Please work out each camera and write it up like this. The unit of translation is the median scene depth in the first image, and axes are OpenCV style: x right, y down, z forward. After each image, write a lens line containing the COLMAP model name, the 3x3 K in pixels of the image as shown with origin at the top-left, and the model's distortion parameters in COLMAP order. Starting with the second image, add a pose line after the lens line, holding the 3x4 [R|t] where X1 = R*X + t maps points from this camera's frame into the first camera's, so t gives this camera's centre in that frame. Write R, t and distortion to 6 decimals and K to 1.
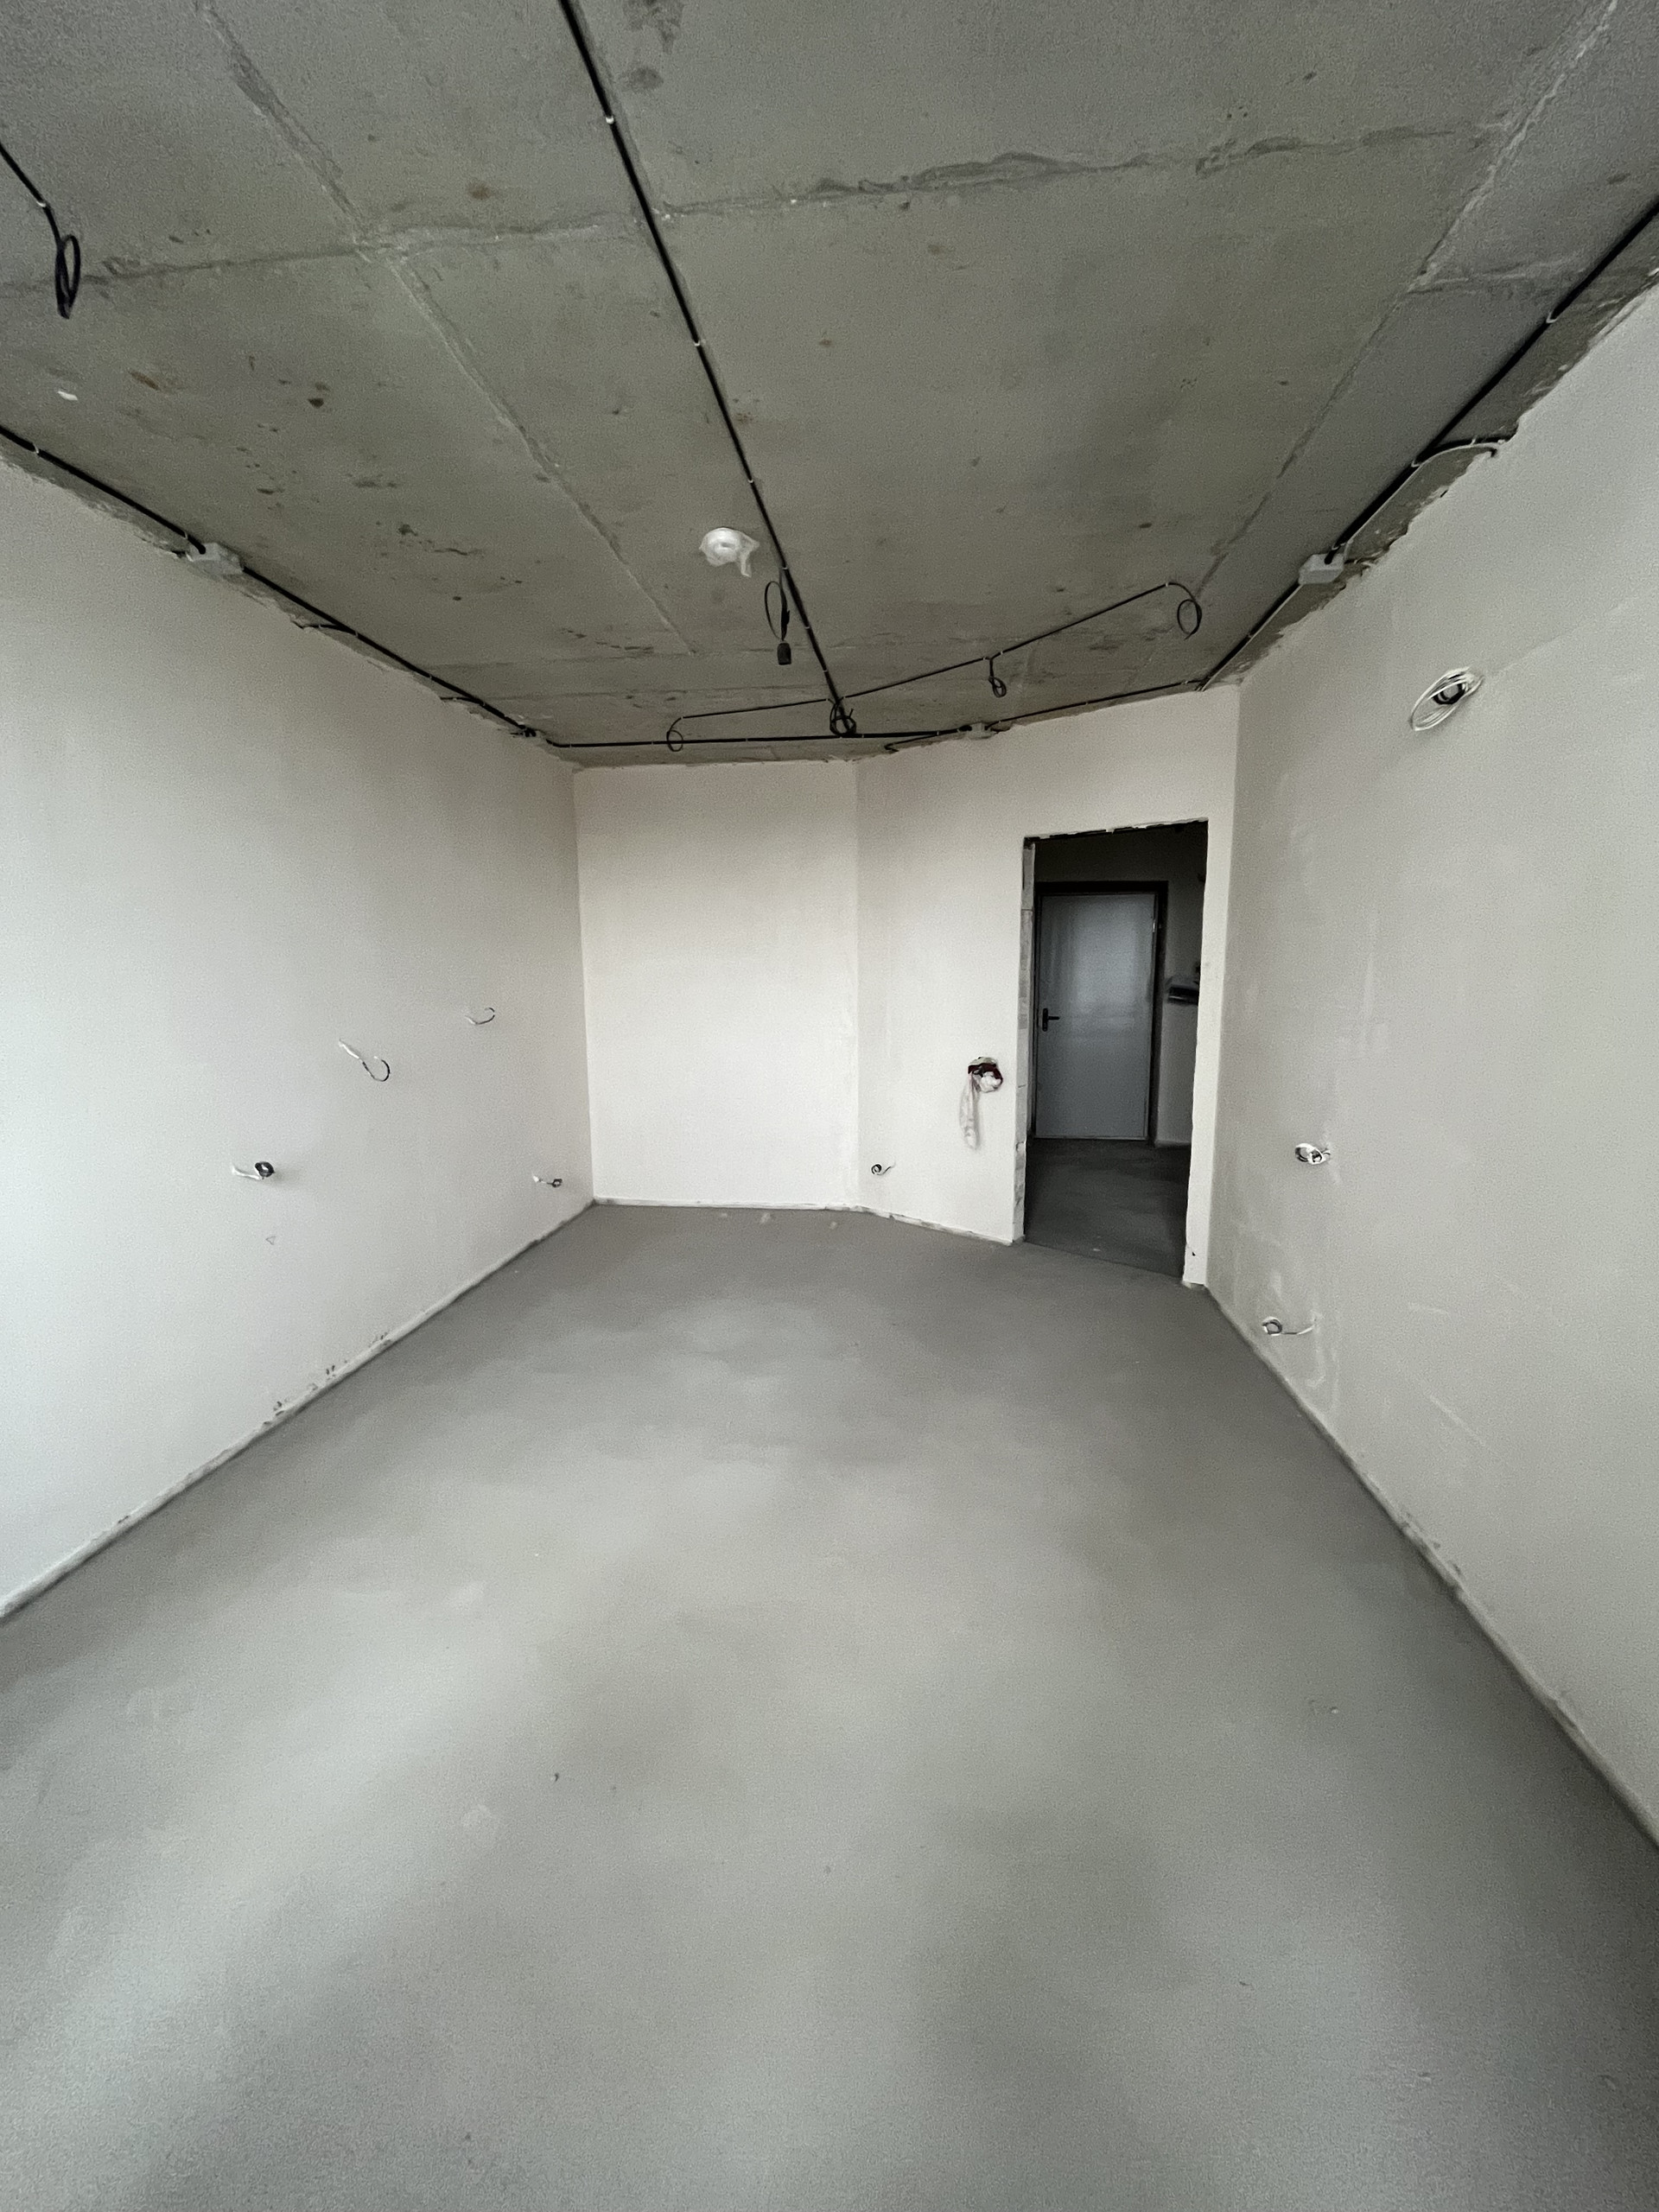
lens RADIAL K [[900.0, 0, 829.5], [0, 900.0, 1106.0], [0, 0, 1]] dist [-0.000116, -0.000004]
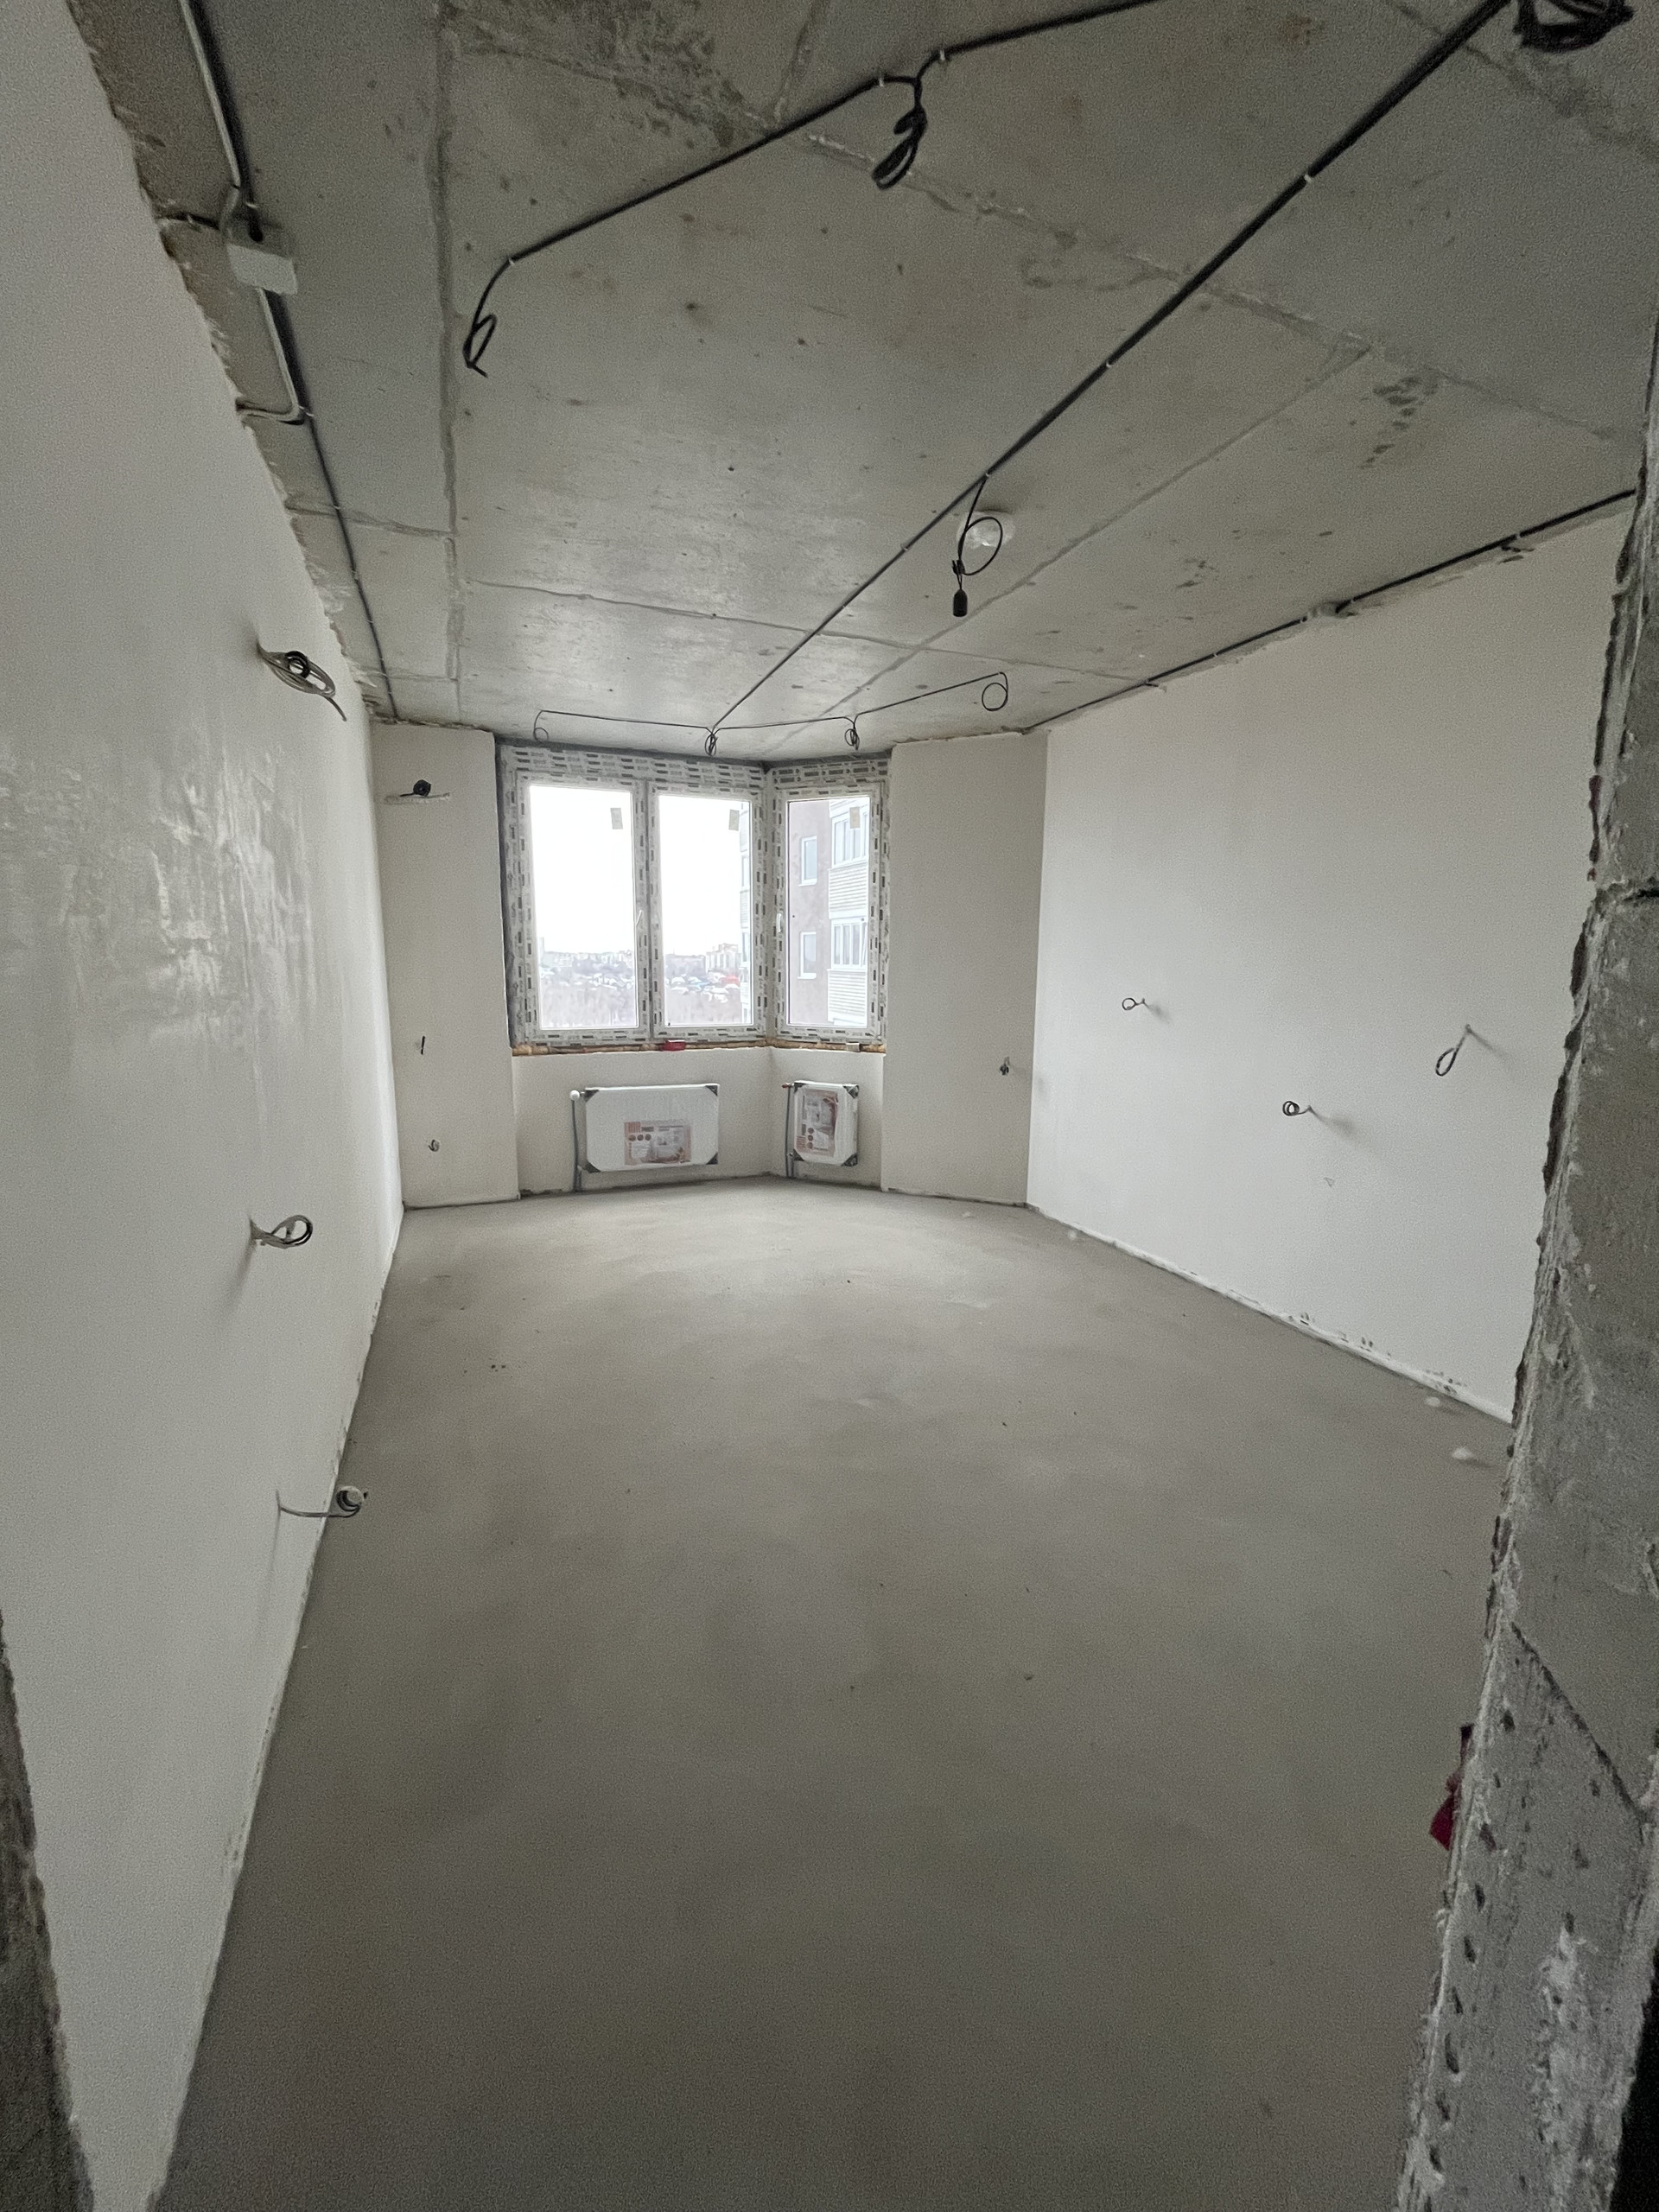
lens RADIAL K [[900.0, 0, 829.5], [0, 900.0, 1106.0], [0, 0, 1]] dist [-0.000116, -0.000004]
pose [[-0.877605, 0.077164, -0.473133, 0.488604], [-0.077348, 0.951236, 0.298609, -0.243354], [0.473103, 0.298656, -0.828841, 1.651201]]
